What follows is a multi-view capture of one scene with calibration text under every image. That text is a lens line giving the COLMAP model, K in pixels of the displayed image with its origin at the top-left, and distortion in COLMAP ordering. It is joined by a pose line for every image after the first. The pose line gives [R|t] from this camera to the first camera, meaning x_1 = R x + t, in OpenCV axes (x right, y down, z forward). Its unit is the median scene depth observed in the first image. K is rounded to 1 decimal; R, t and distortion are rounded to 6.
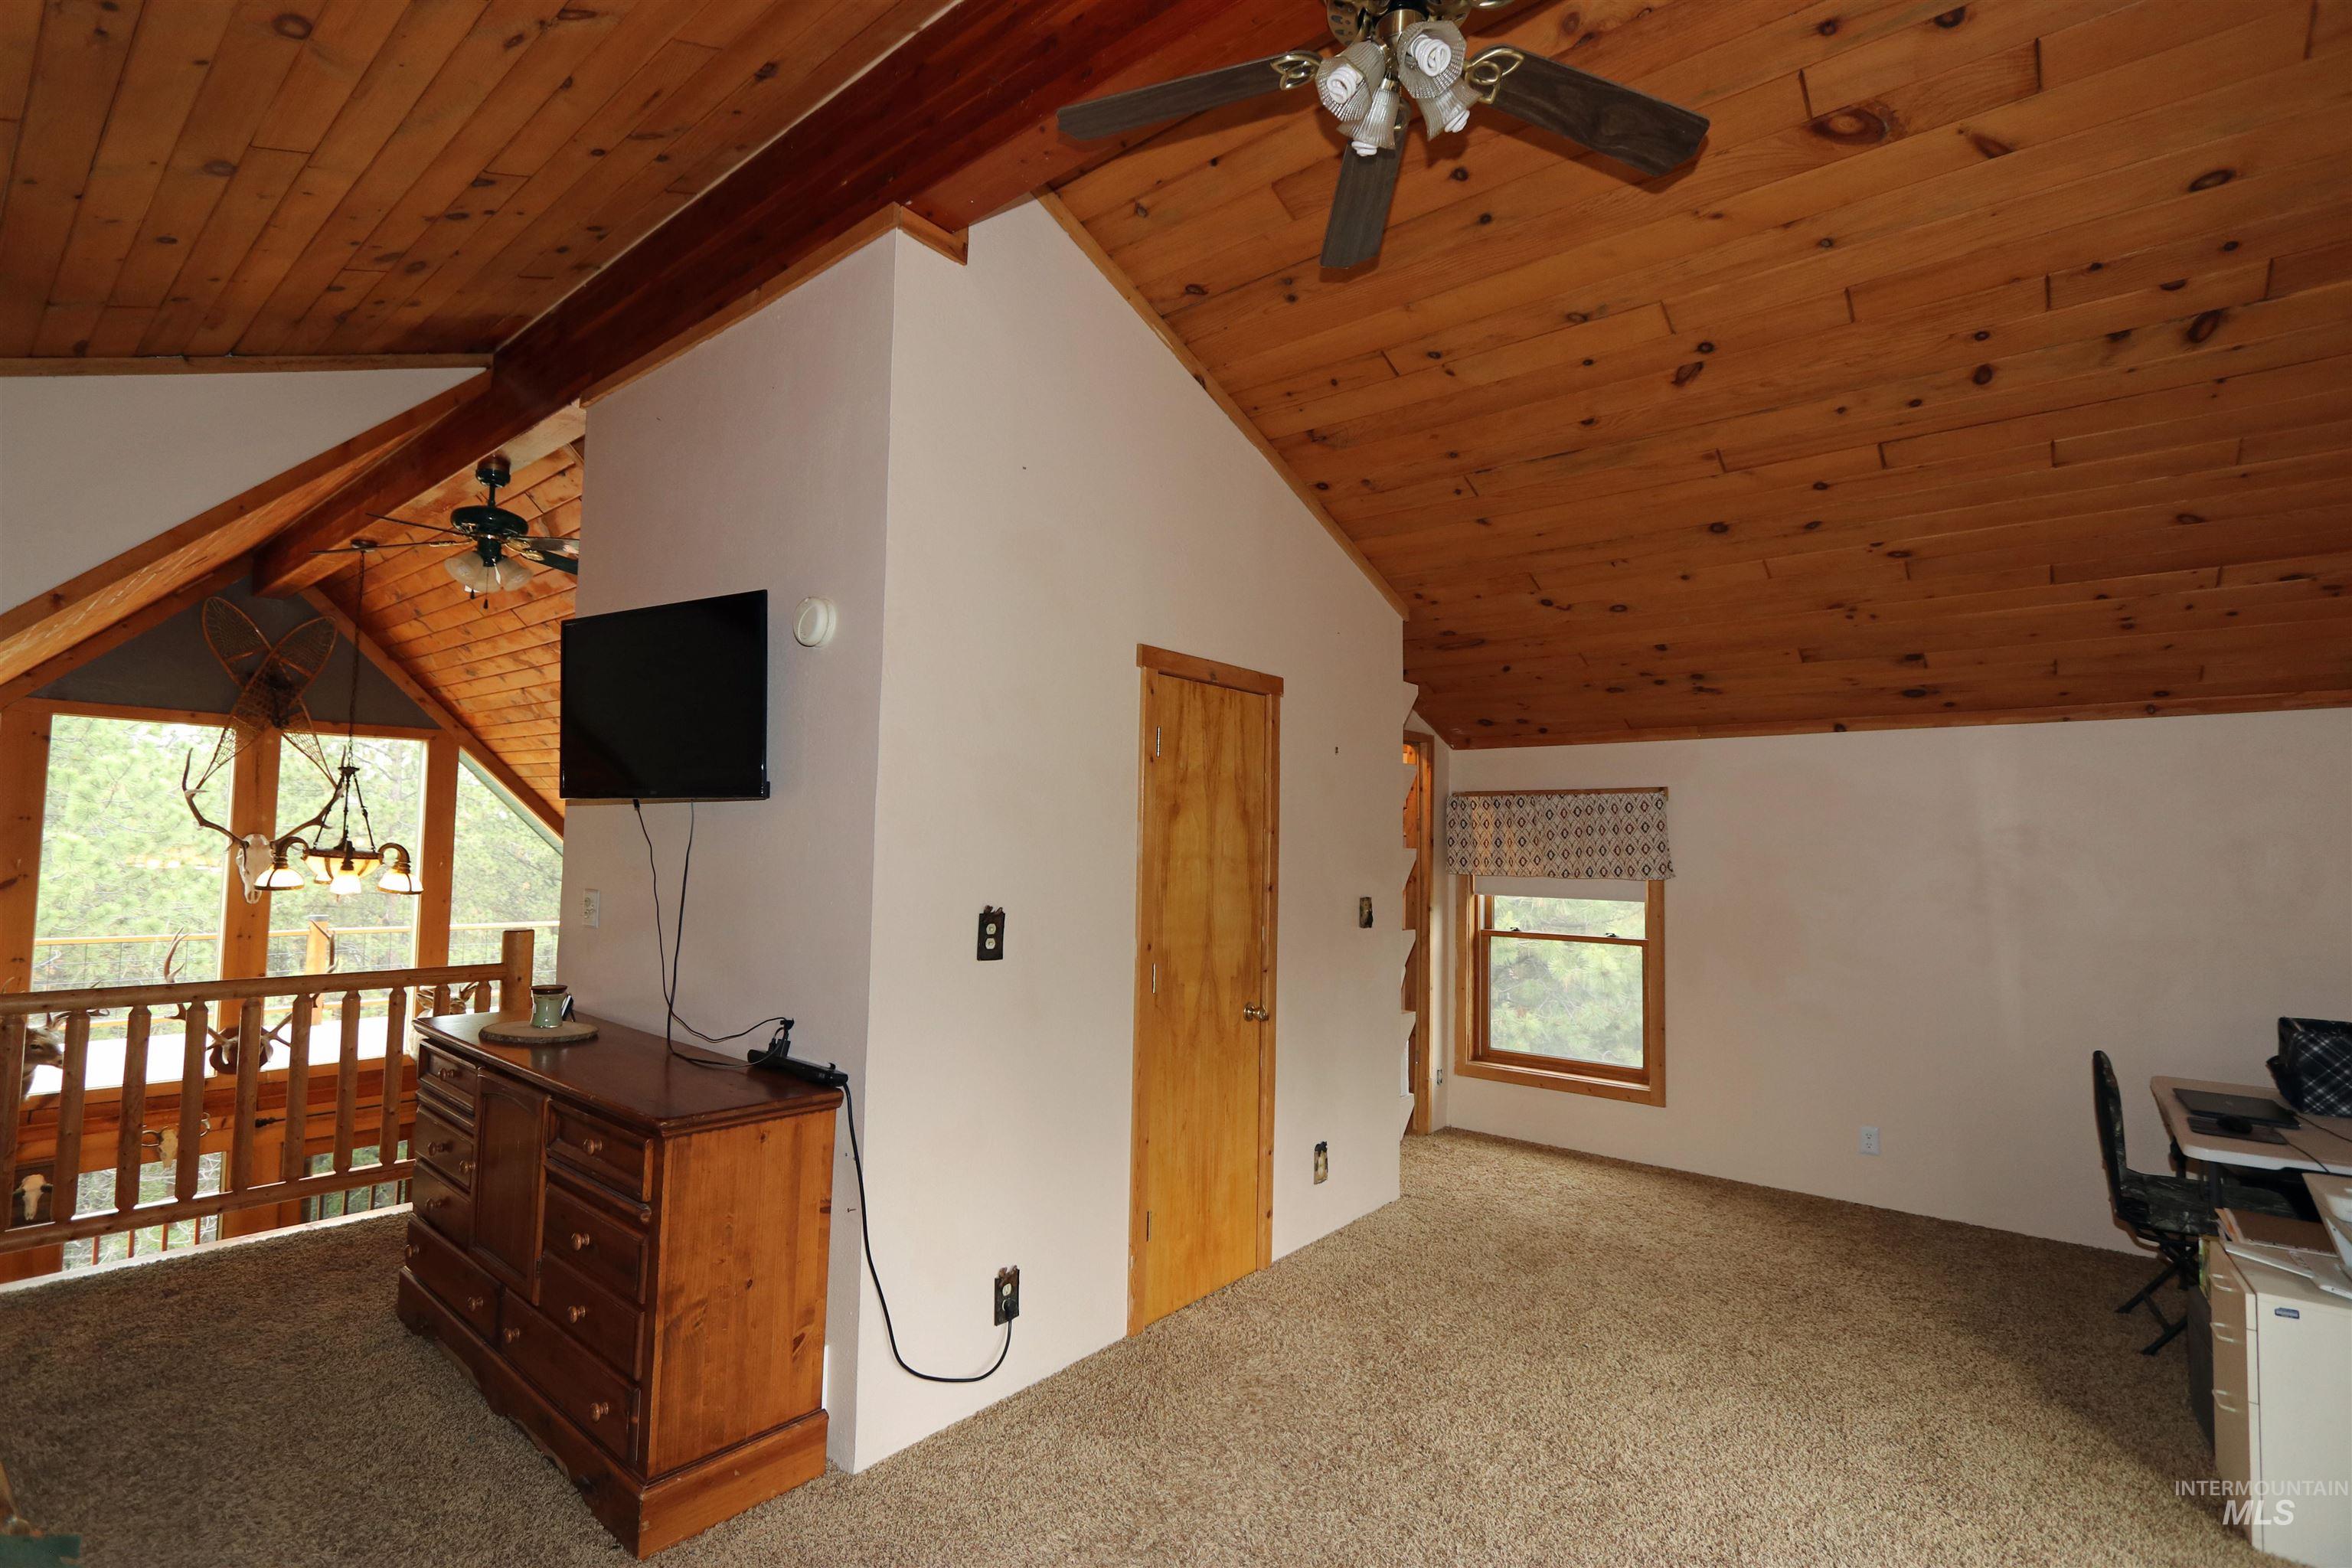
lens RADIAL K [[1079.5, 0, 1164.2], [0, 1079.5, 778.1], [0, 0, 1]] dist [-0.017984, 0.001109]
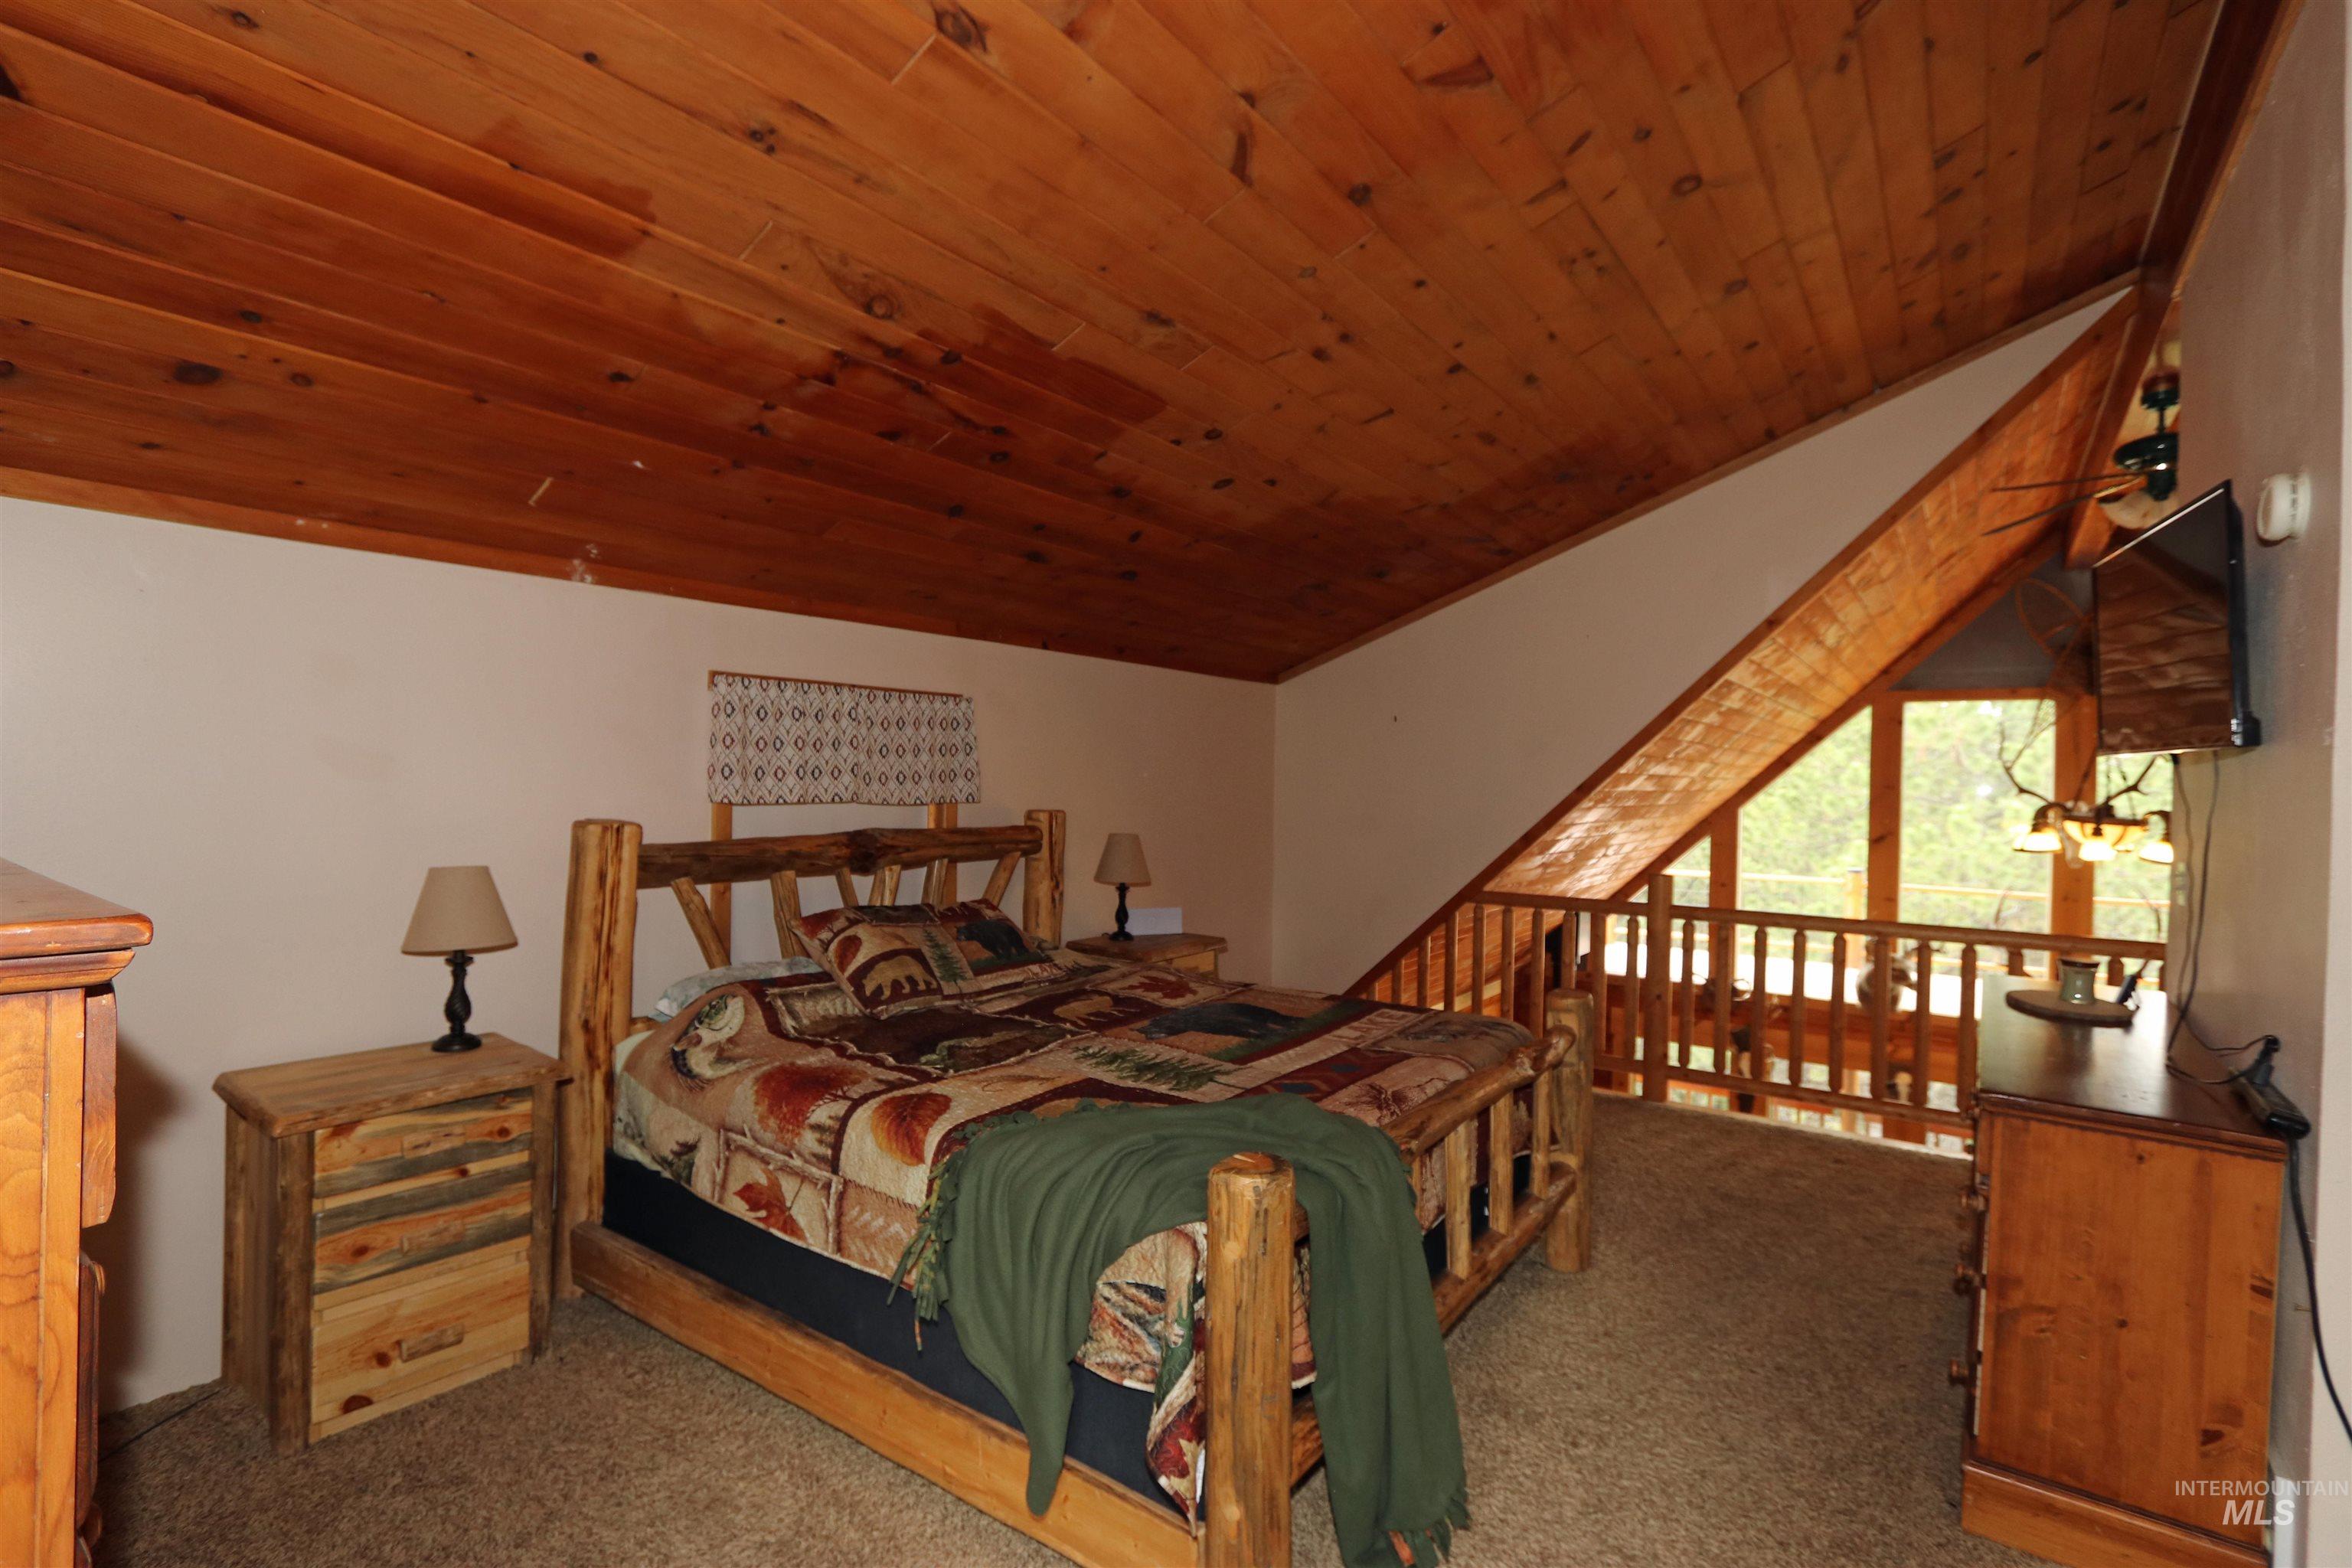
lens RADIAL K [[1079.5, 0, 1160.2], [0, 1079.5, 779.8], [0, 0, 1]] dist [-0.017984, 0.001109]
pose [[0.055709, -0.018706, -0.998272, 0.304764], [0.049399, 0.998652, -0.015957, 0.012339], [0.997224, -0.048425, 0.056558, 0.156367]]
